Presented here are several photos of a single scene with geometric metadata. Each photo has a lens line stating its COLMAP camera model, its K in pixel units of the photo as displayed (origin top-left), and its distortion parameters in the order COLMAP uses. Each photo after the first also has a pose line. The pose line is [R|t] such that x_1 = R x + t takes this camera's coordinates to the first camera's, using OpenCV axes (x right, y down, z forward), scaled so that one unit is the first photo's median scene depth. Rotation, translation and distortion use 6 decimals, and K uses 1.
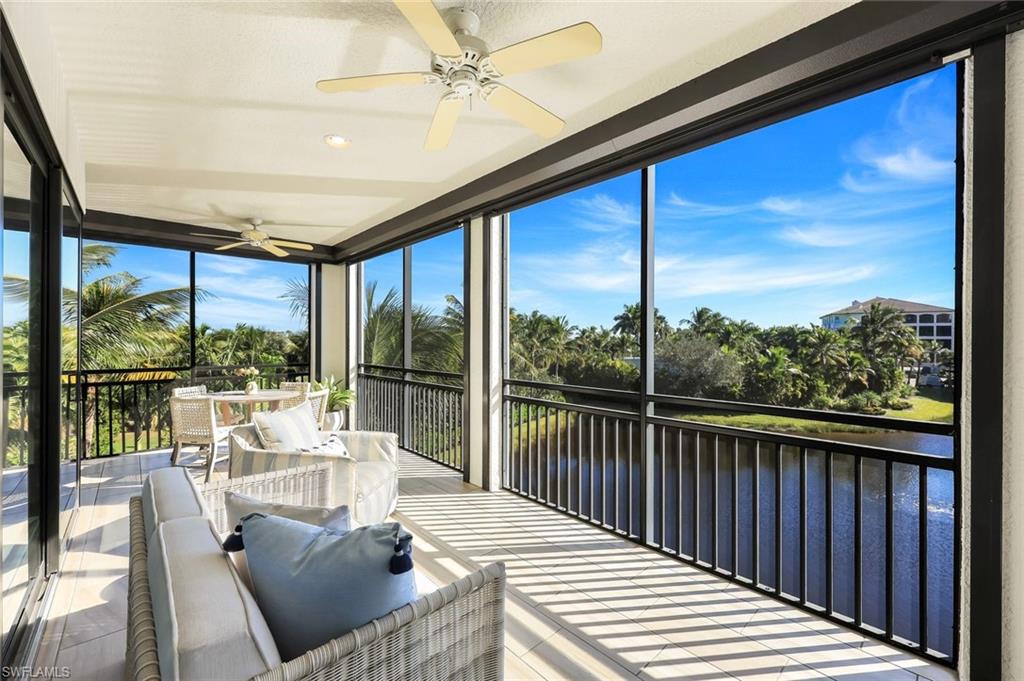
lens RADIAL K [[413.2, 0, 503.2], [0, 413.2, 338.6], [0, 0, 1]] dist [0.000642, 0.001089]
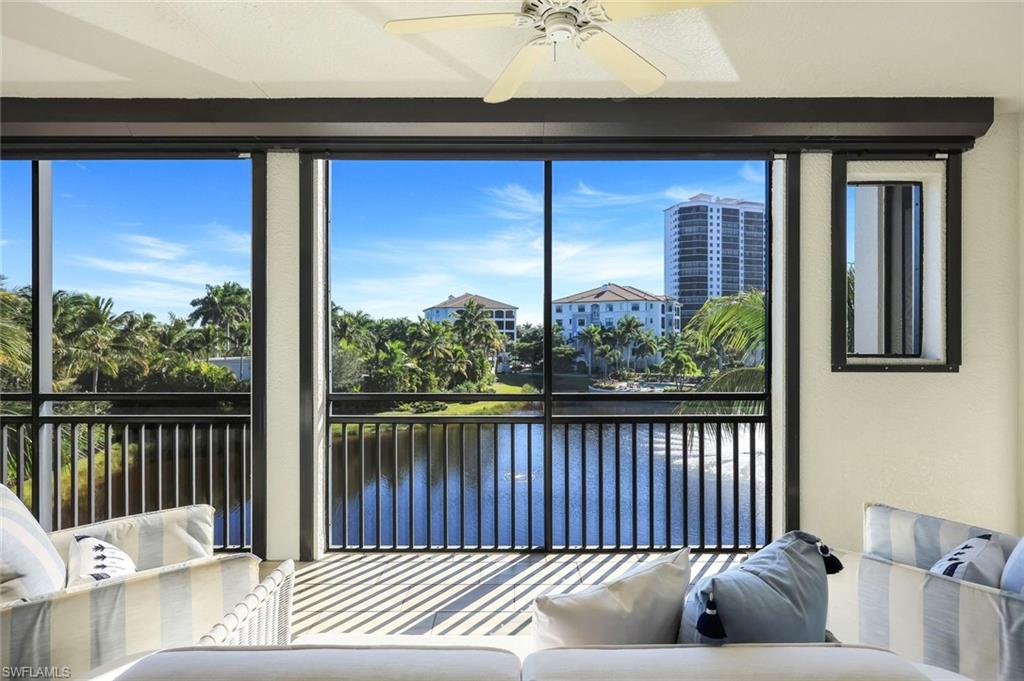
lens RADIAL K [[519.7, 0, 512.0], [0, 519.7, 332.3], [0, 0, 1]] dist [-0.001262, -0.000400]
pose [[0.675932, -0.000660, 0.736964, -0.495954], [-0.000277, 0.999999, 0.001150, -0.008928], [-0.736964, -0.000982, 0.675931, 0.202502]]
